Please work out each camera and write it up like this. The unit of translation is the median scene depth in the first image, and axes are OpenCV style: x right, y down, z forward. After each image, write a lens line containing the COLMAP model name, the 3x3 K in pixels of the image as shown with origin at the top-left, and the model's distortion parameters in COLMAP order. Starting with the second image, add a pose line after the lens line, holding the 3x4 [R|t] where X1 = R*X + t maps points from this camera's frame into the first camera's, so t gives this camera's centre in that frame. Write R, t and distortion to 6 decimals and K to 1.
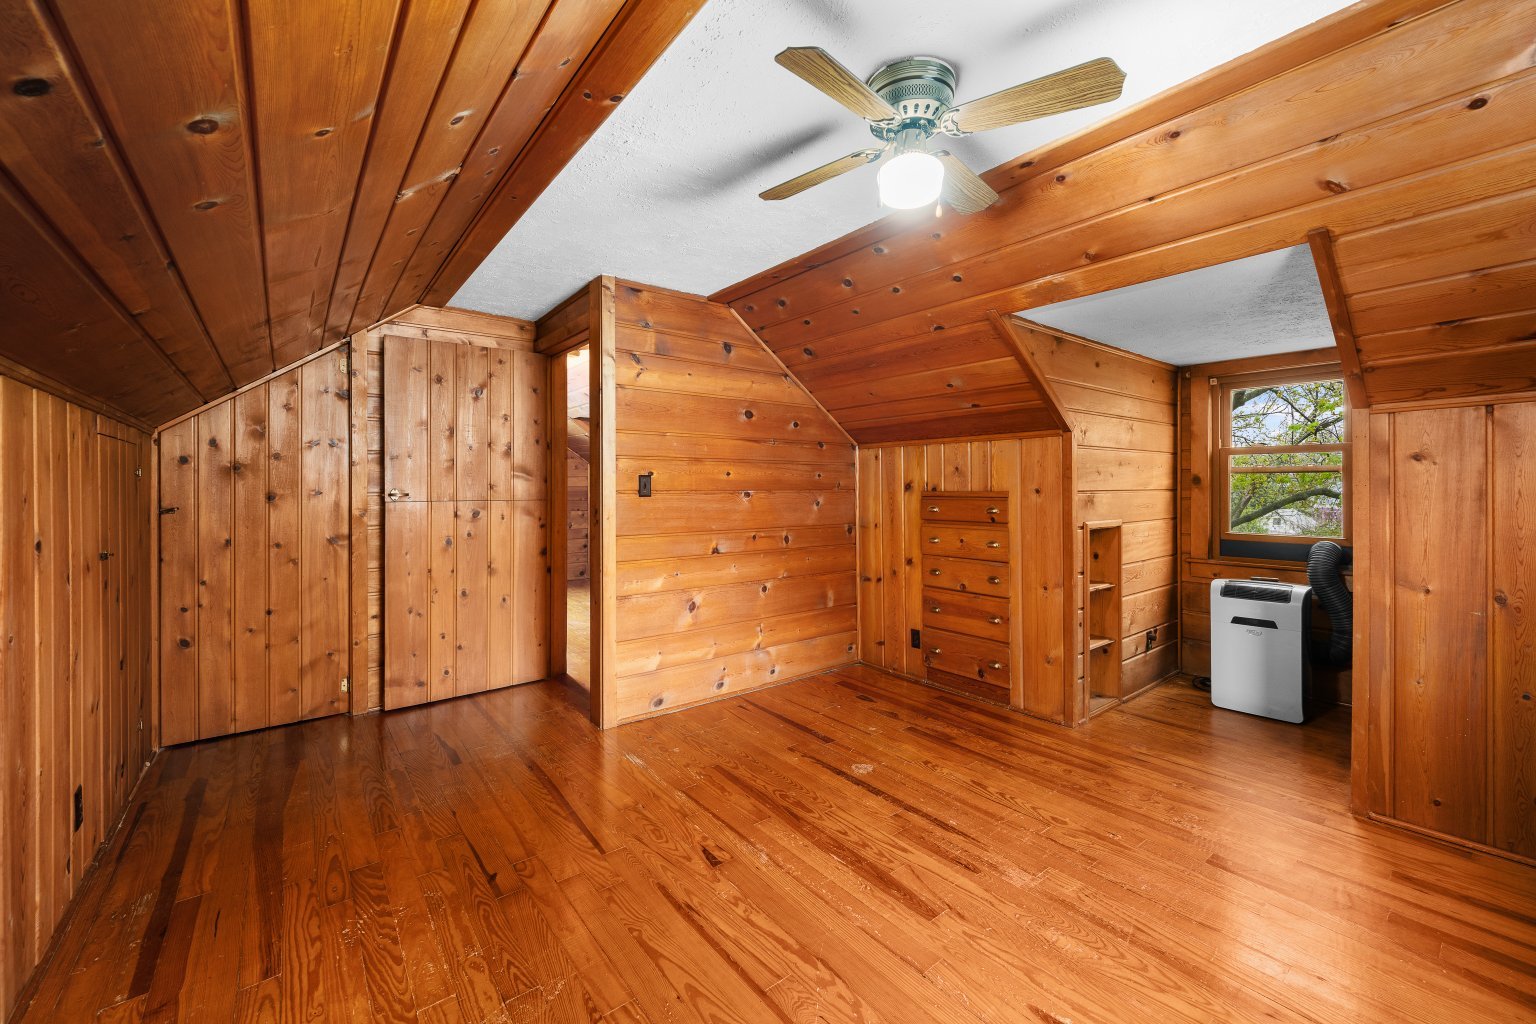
lens RADIAL K [[608.3, 0, 783.1], [0, 608.3, 485.4], [0, 0, 1]] dist [-0.006754, -0.000118]
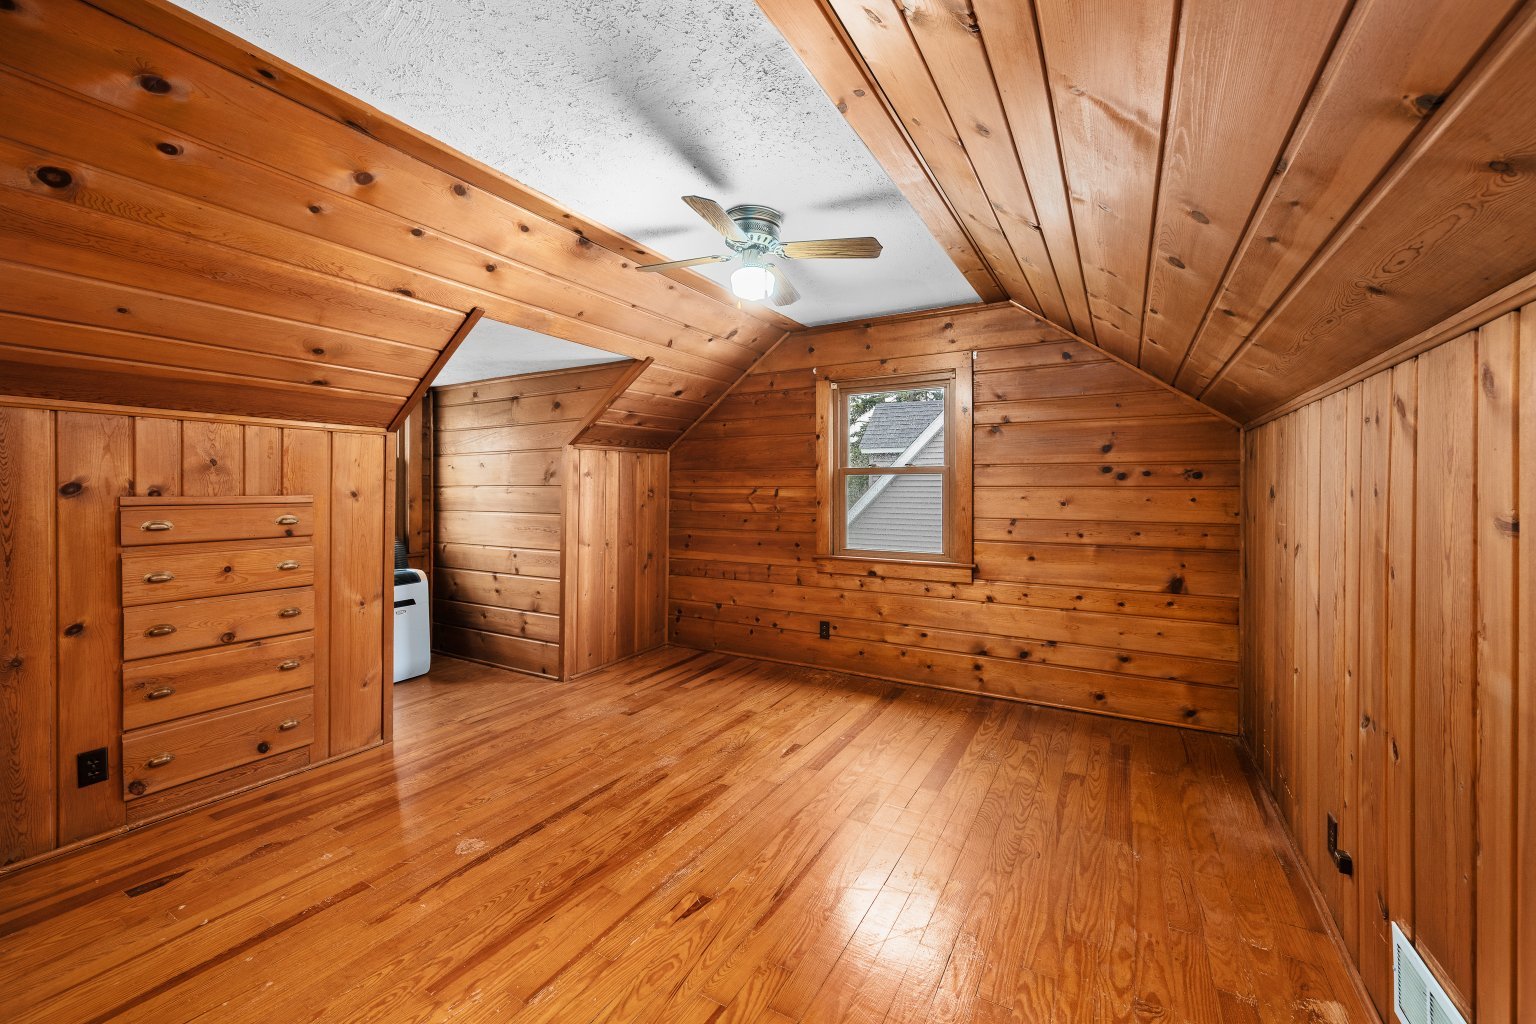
lens RADIAL K [[608.3, 0, 770.1], [0, 608.3, 497.6], [0, 0, 1]] dist [-0.006754, -0.000118]
pose [[-0.349265, -0.009991, 0.936971, -0.861350], [-0.000922, 0.999946, 0.010319, 0.005589], [-0.937024, 0.002741, -0.349255, 1.058794]]
